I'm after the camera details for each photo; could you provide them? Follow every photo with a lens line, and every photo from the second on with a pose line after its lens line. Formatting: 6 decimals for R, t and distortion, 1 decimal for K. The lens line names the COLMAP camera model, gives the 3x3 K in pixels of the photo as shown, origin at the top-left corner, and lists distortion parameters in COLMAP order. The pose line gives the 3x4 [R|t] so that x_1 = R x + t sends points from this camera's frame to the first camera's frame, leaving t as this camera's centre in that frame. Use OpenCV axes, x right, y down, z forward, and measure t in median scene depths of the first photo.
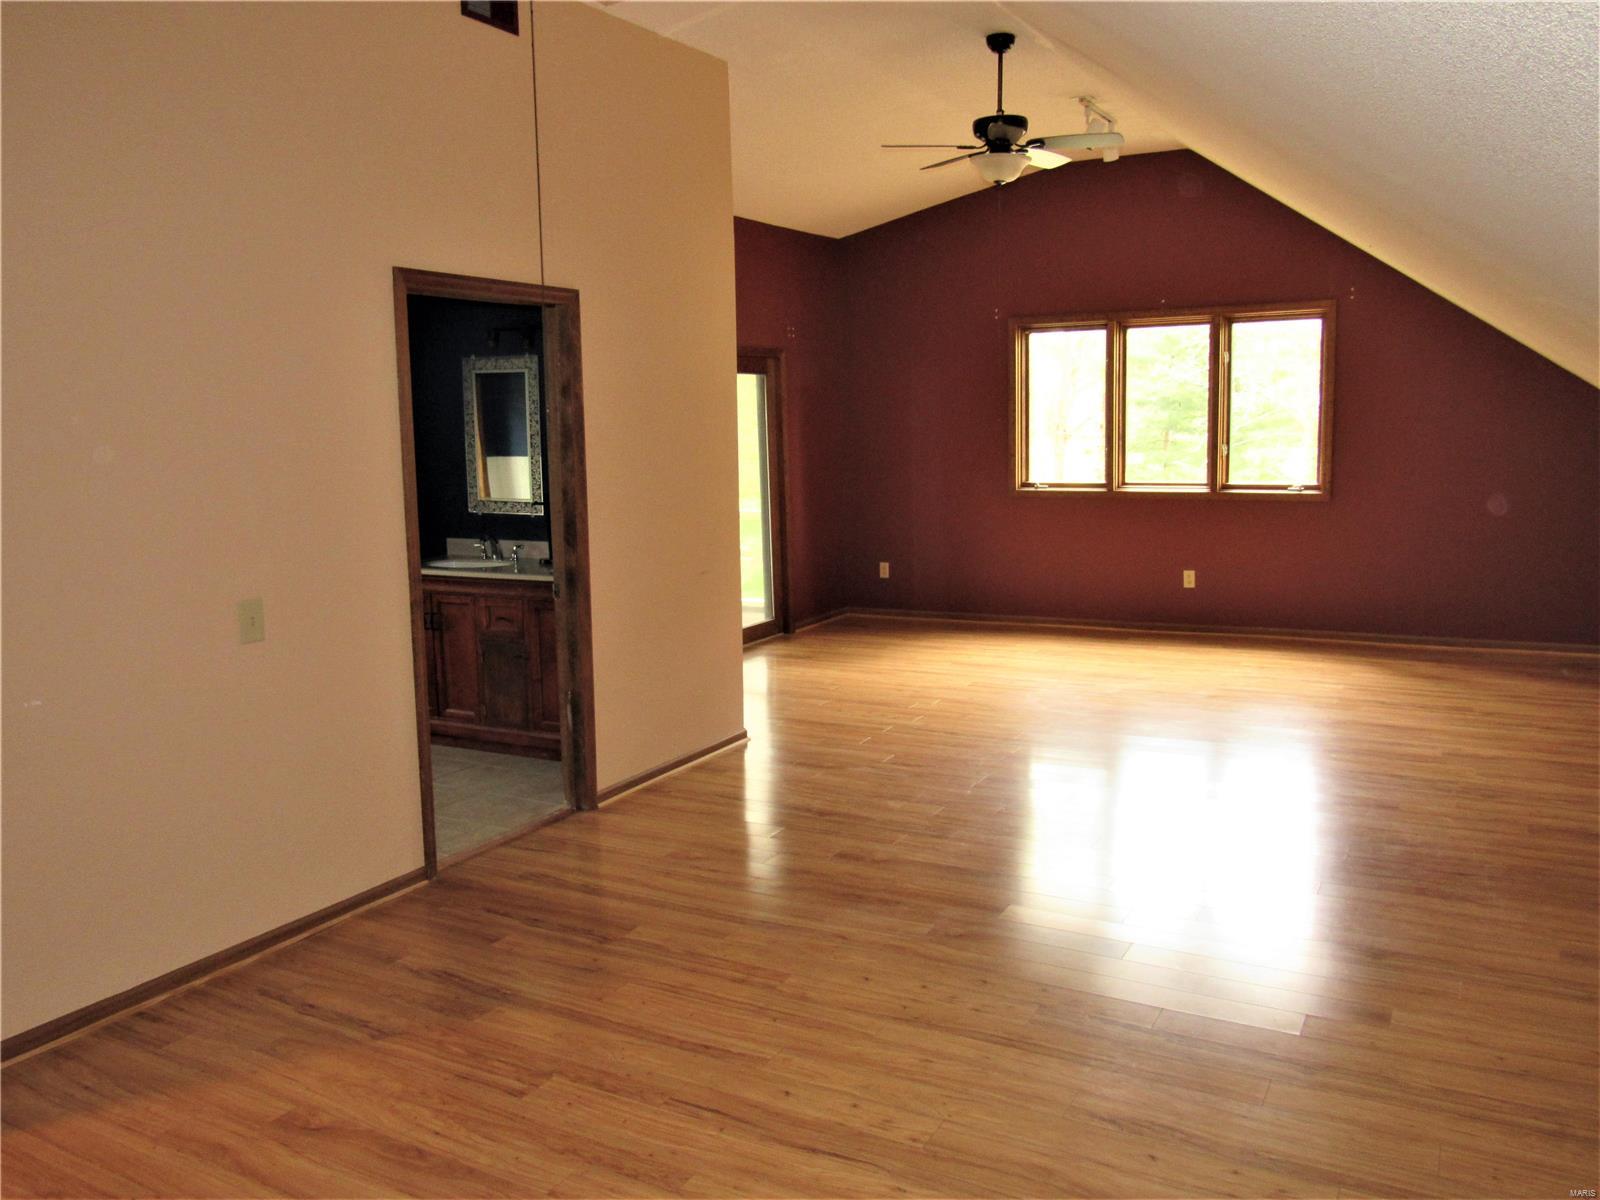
lens RADIAL K [[1265.1, 0, 800.7], [0, 1265.1, 602.0], [0, 0, 1]] dist [-0.033489, 0.022166]
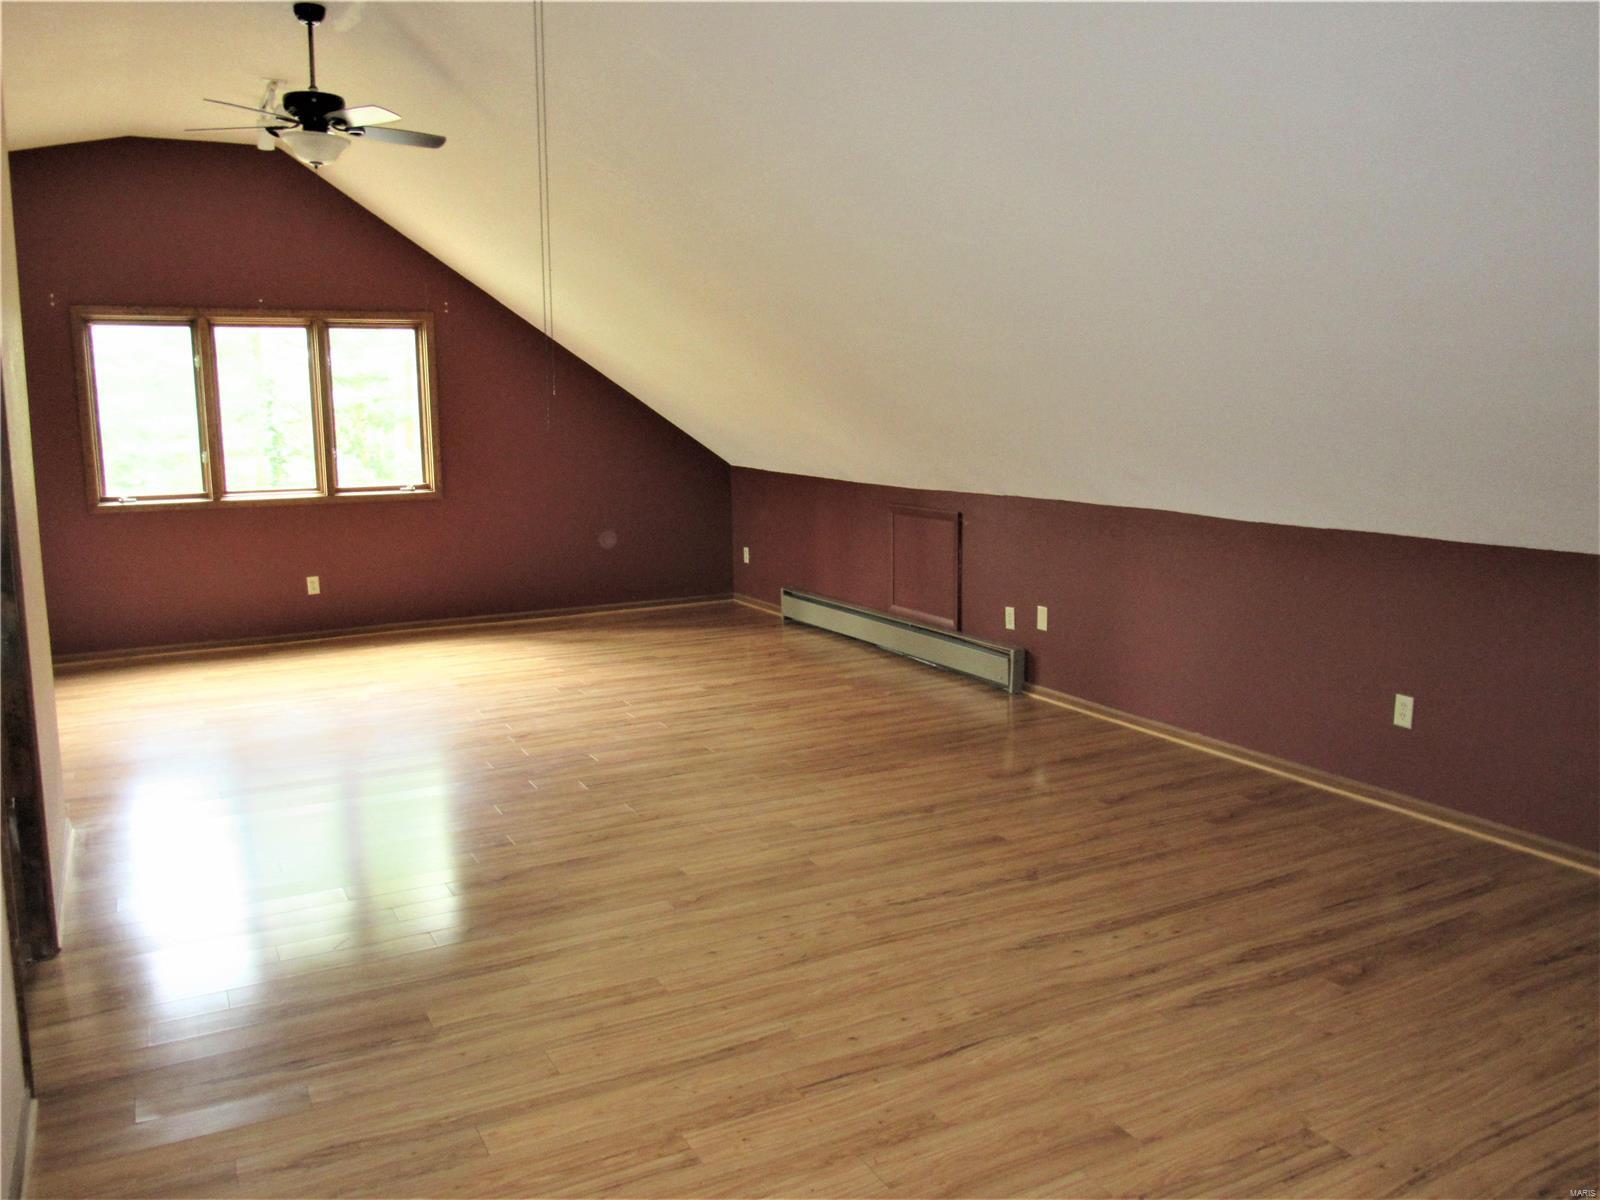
lens RADIAL K [[1265.1, 0, 795.0], [0, 1265.1, 591.4], [0, 0, 1]] dist [-0.033489, 0.022166]
pose [[0.547654, -0.104375, 0.830169, -0.332022], [0.120412, 0.991692, 0.045248, -0.014237], [-0.827995, 0.075182, 0.555672, 0.158801]]
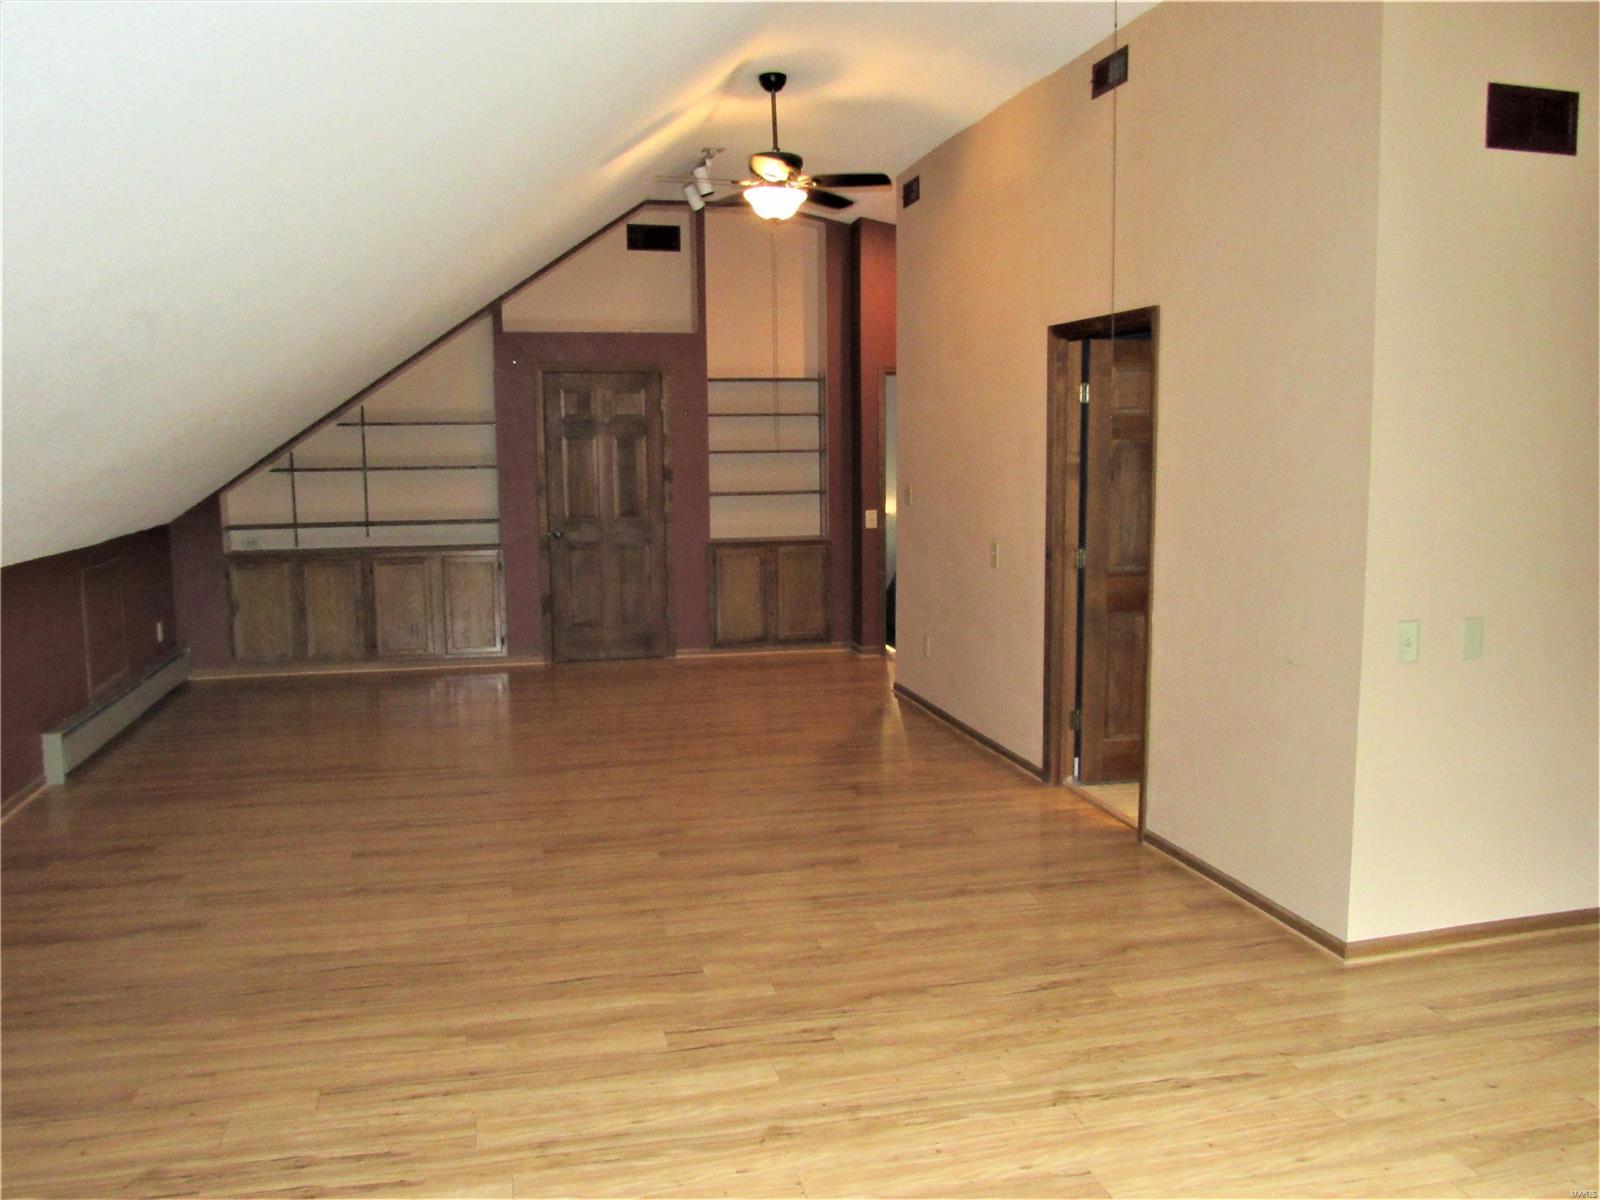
lens RADIAL K [[1265.1, 0, 801.8], [0, 1265.1, 598.5], [0, 0, 1]] dist [-0.033489, 0.022166]
pose [[-0.725704, 0.108654, -0.679373, 0.437404], [-0.082379, 0.966624, 0.242592, -0.151980], [0.683057, 0.232016, -0.692533, 0.958388]]
